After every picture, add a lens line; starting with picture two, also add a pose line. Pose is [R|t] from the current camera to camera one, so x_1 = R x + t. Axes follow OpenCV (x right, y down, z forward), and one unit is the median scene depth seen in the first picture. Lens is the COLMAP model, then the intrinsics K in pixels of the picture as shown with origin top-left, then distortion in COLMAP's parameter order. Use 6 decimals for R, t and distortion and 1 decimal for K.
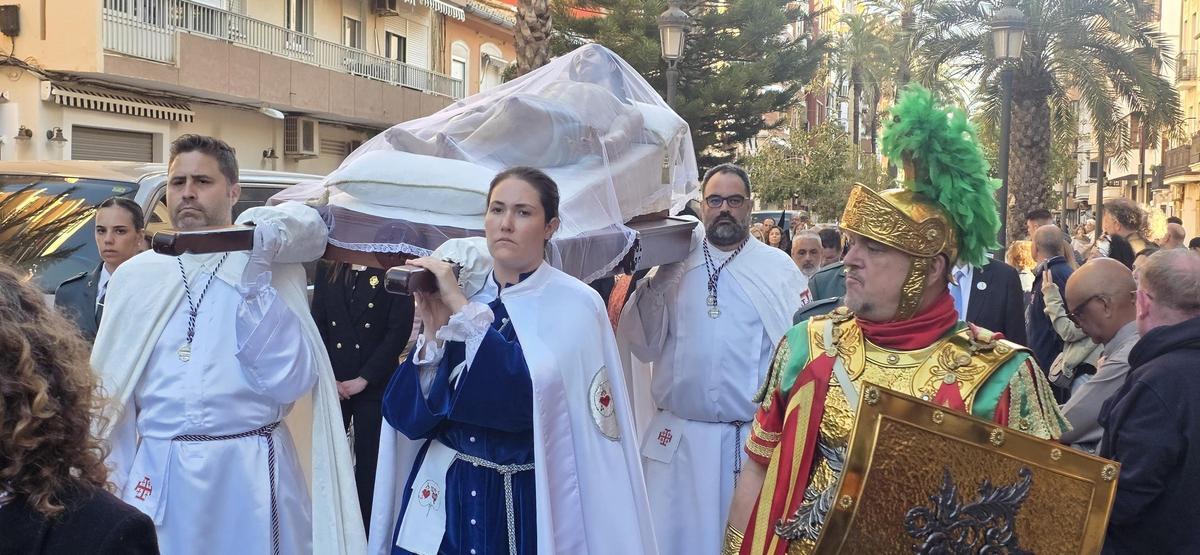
lens RADIAL K [[1599.9, 0, 572.9], [0, 1599.9, 272.8], [0, 0, 1]] dist [0.283159, -1.002507]
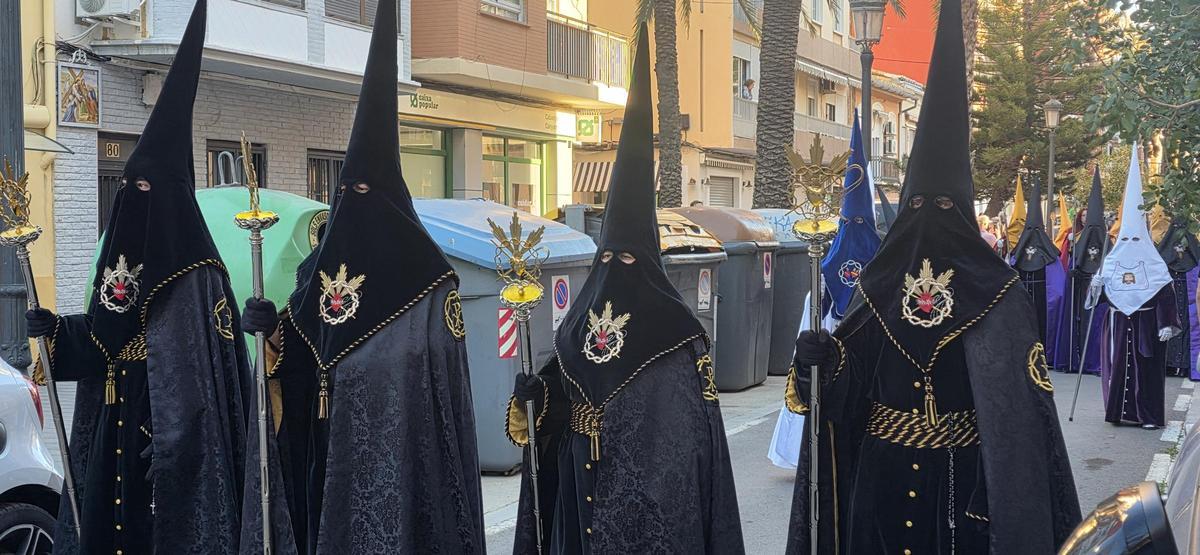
lens RADIAL K [[1599.9, 0, 572.9], [0, 1599.9, 272.8], [0, 0, 1]] dist [0.283159, -1.002507]
pose [[0.988741, -0.019002, -0.148425, -0.141649], [0.017534, 0.999784, -0.011194, 0.027984], [0.148606, 0.008466, 0.988860, -0.615891]]
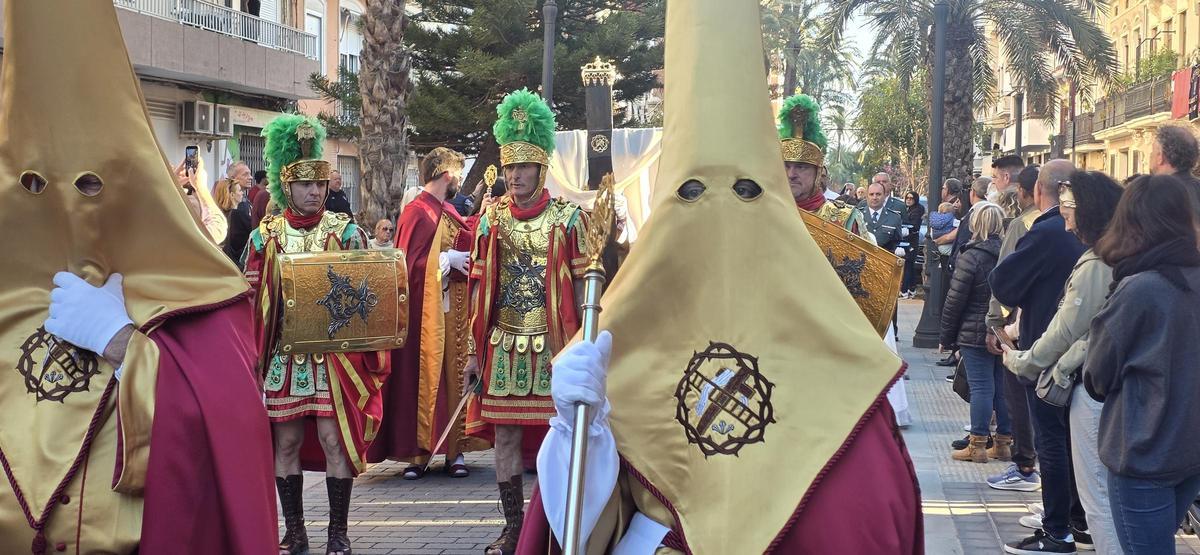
lens RADIAL K [[1599.9, 0, 572.9], [0, 1599.9, 272.8], [0, 0, 1]] dist [0.283159, -1.002507]
pose [[0.997527, -0.012901, 0.069086, 0.009911], [0.012168, 0.999865, 0.011030, 0.003196], [-0.069219, -0.010162, 0.997550, 0.113377]]
